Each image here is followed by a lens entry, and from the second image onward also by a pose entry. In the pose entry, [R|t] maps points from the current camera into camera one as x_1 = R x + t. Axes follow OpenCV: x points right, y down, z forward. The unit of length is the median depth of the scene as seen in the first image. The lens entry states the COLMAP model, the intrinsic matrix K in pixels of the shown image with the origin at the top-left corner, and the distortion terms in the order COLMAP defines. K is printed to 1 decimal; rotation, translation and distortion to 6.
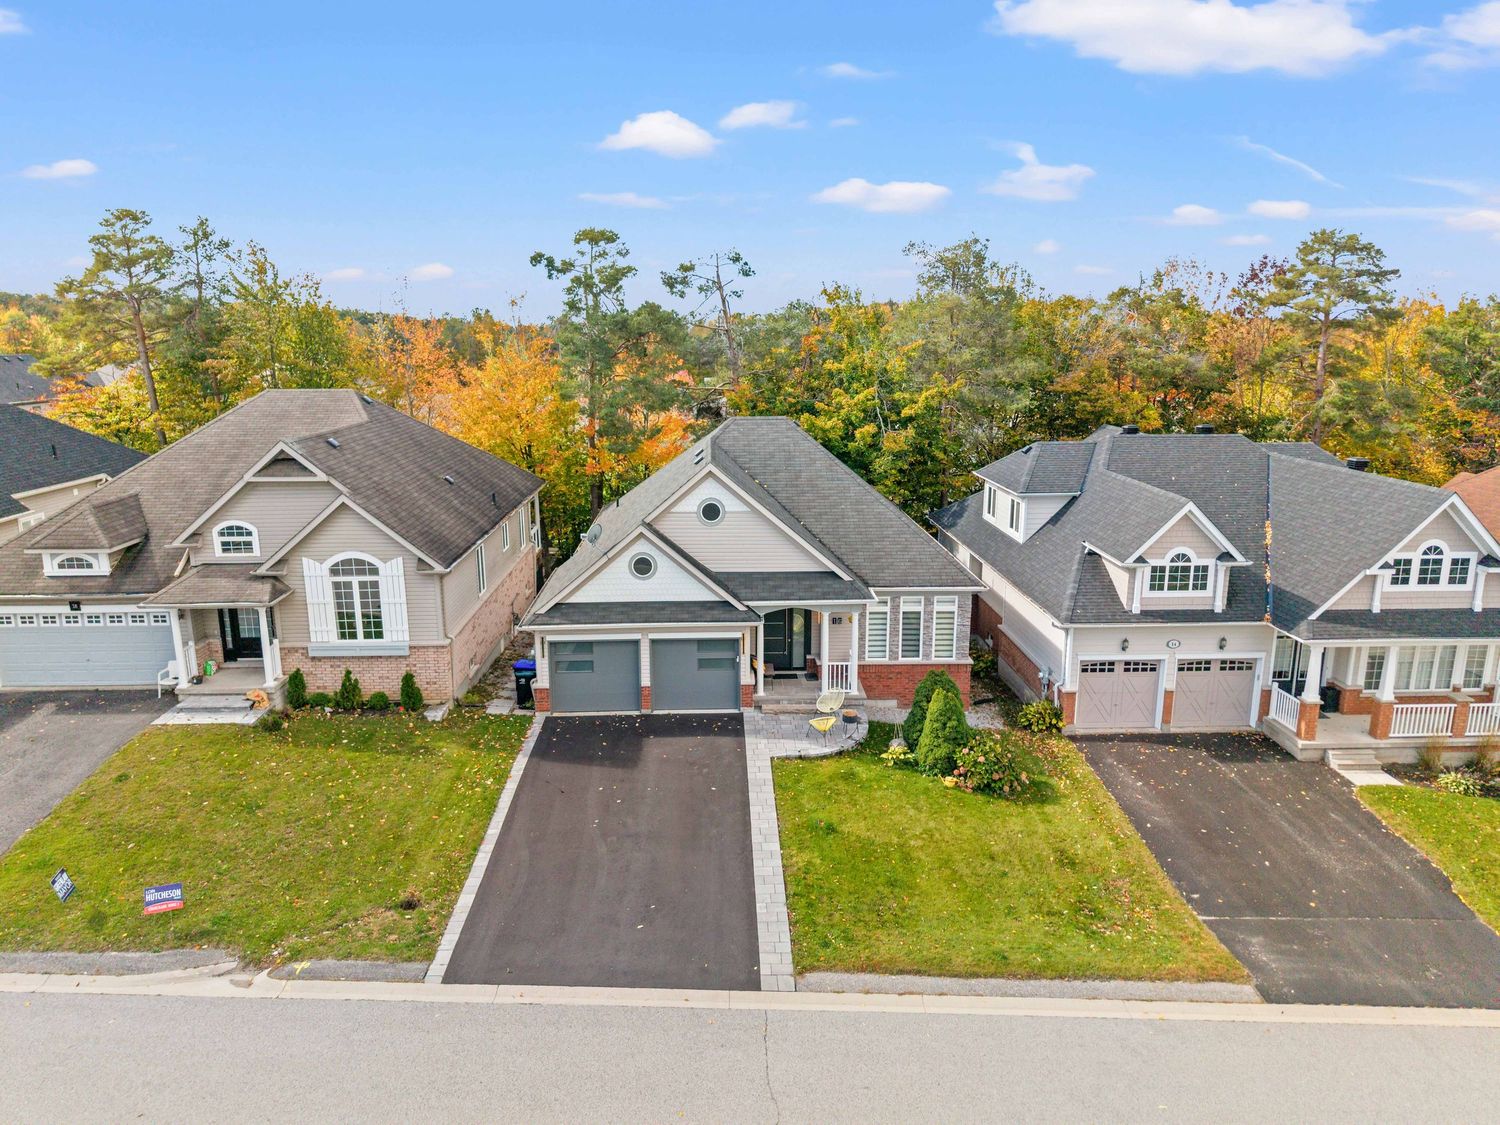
lens RADIAL K [[1007.4, 0, 749.4], [0, 1007.4, 559.0], [0, 0, 1]] dist [0.016719, -0.011735]
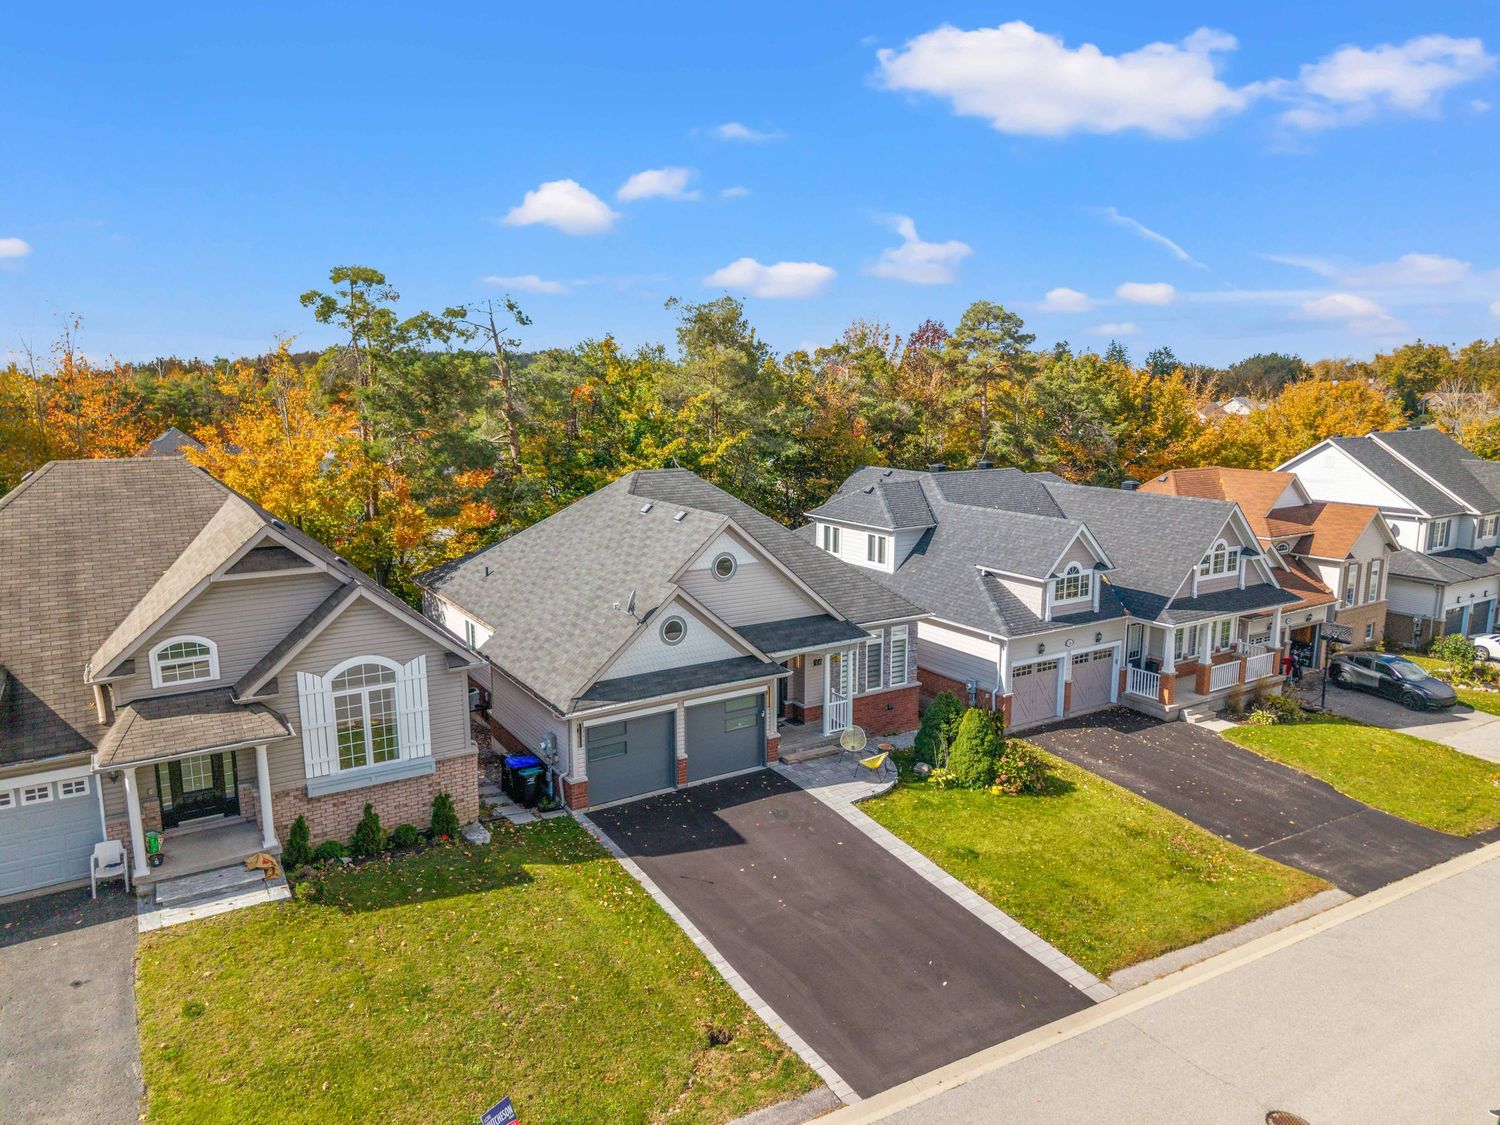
lens RADIAL K [[1007.4, 0, 750.6], [0, 1007.4, 553.6], [0, 0, 1]] dist [0.016719, -0.011735]
pose [[0.867300, -0.083132, 0.490795, -0.504443], [0.107966, 0.993901, -0.022441, -0.036323], [-0.485936, 0.072453, 0.870986, 0.141530]]
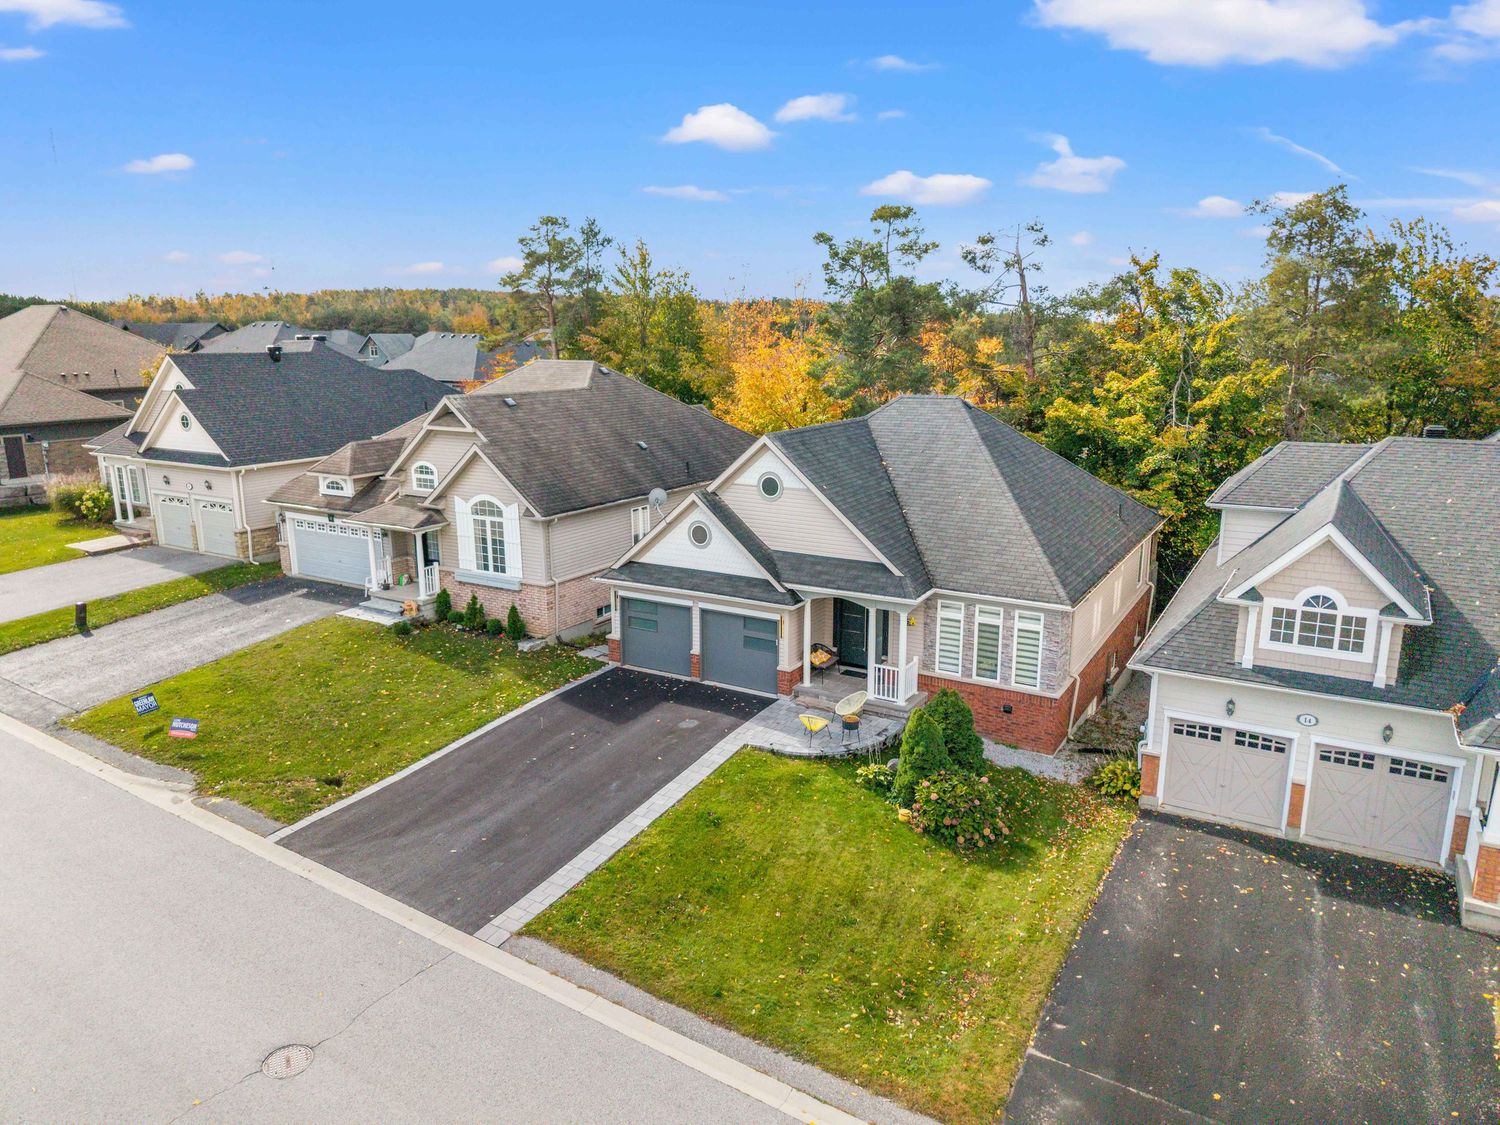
lens RADIAL K [[1007.4, 0, 747.5], [0, 1007.4, 565.4], [0, 0, 1]] dist [0.016719, -0.011735]
pose [[0.840582, 0.120552, -0.528100, 0.470512], [-0.116856, 0.992322, 0.040520, -0.008498], [0.528930, 0.027651, 0.848215, 0.178515]]
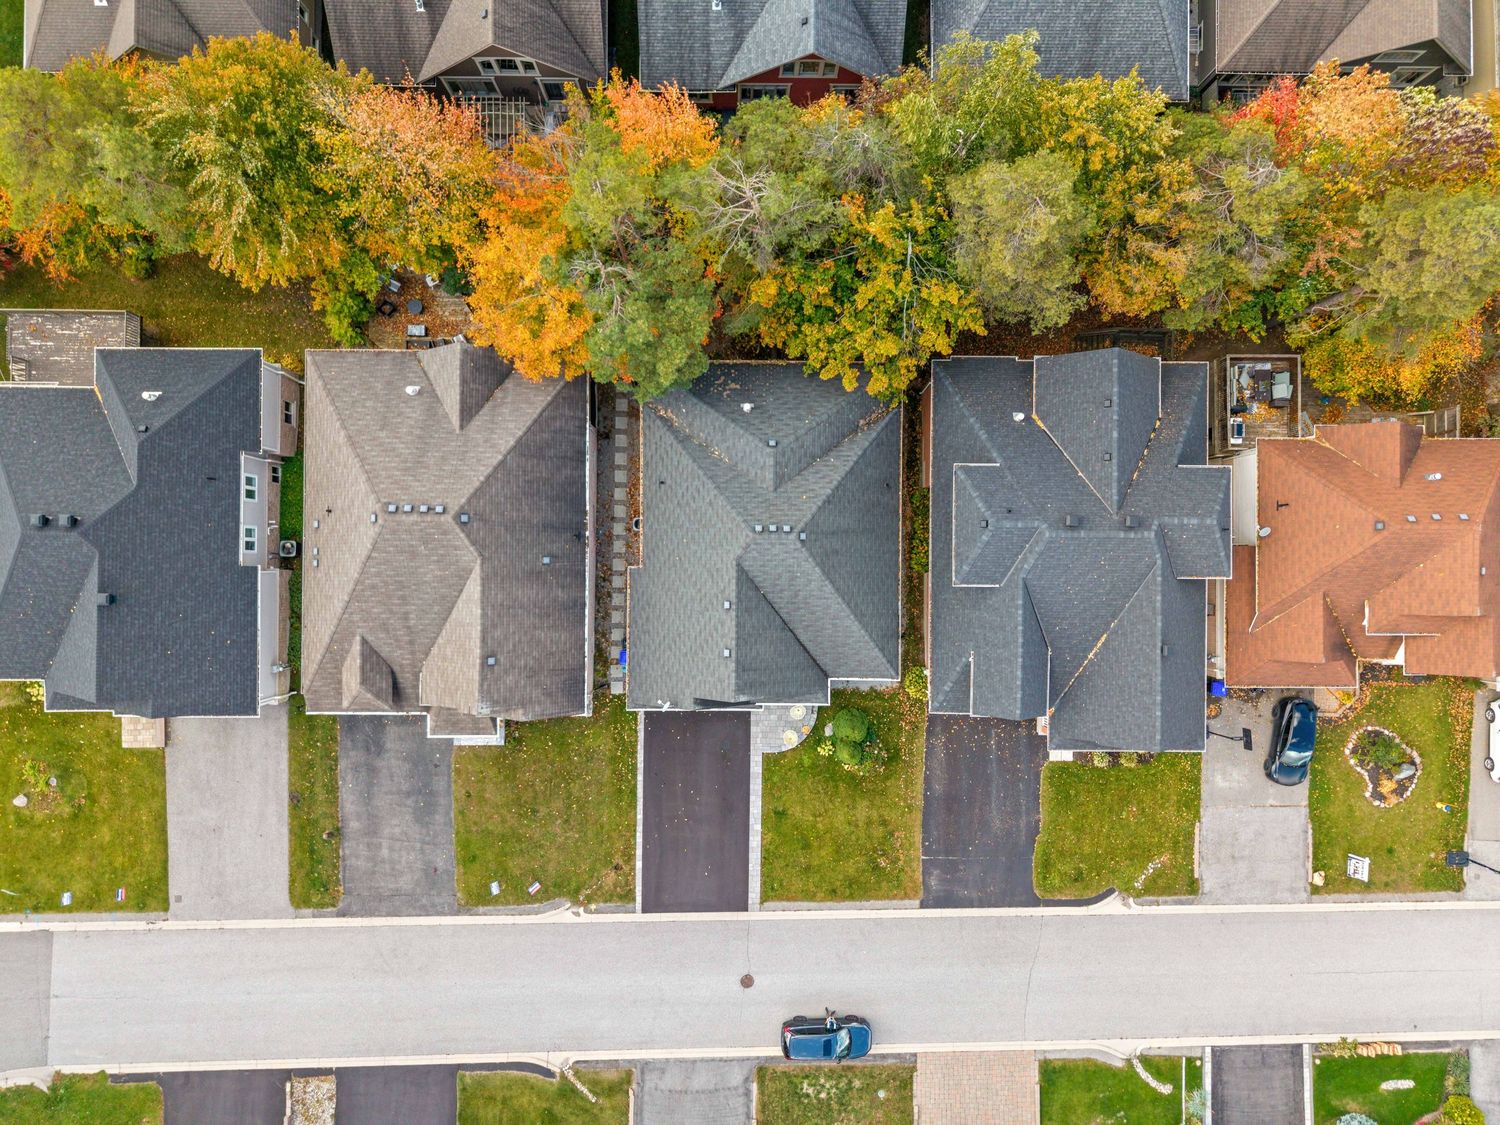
lens RADIAL K [[1007.4, 0, 750.7], [0, 1007.4, 565.4], [0, 0, 1]] dist [0.016719, -0.011735]
pose [[0.998846, 0.045528, 0.015316, -0.047154], [-0.025492, 0.232171, 0.972341, -1.735312], [0.040712, -0.971609, 0.233064, 0.833827]]
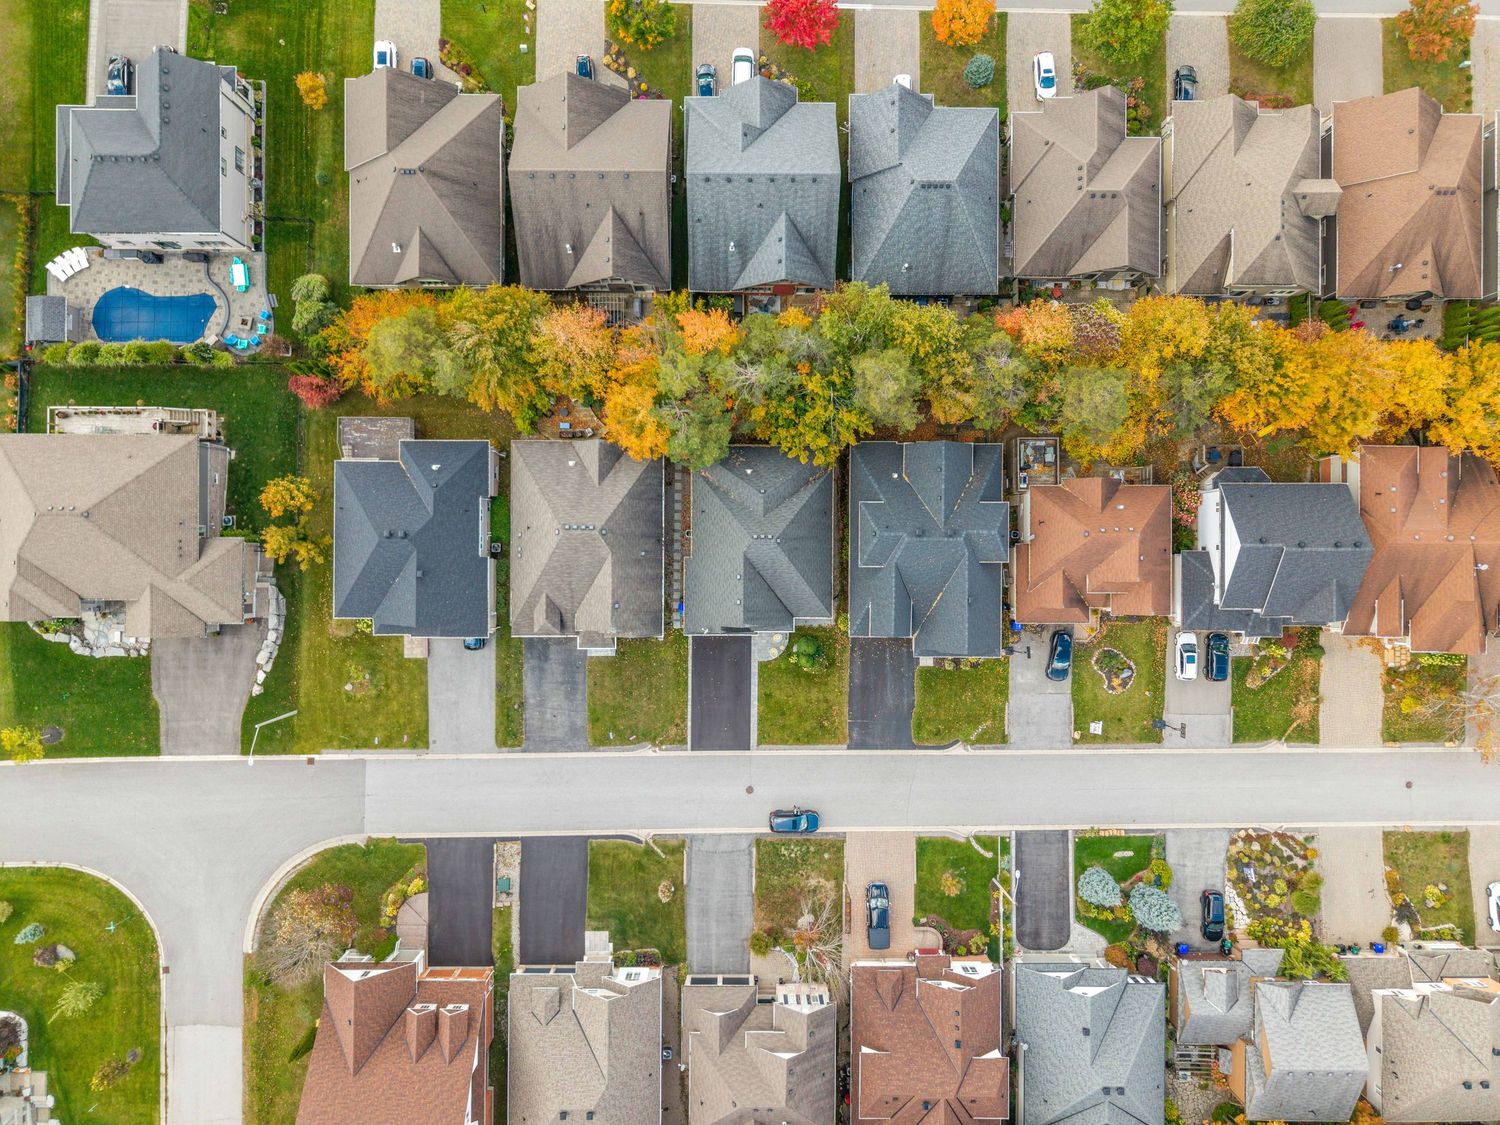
lens RADIAL K [[1007.4, 0, 751.7], [0, 1007.4, 561.7], [0, 0, 1]] dist [0.016719, -0.011735]
pose [[0.998994, 0.042969, 0.012868, -0.059522], [-0.022477, 0.231276, 0.972628, -3.181777], [0.038817, -0.971939, 0.232009, 0.472222]]
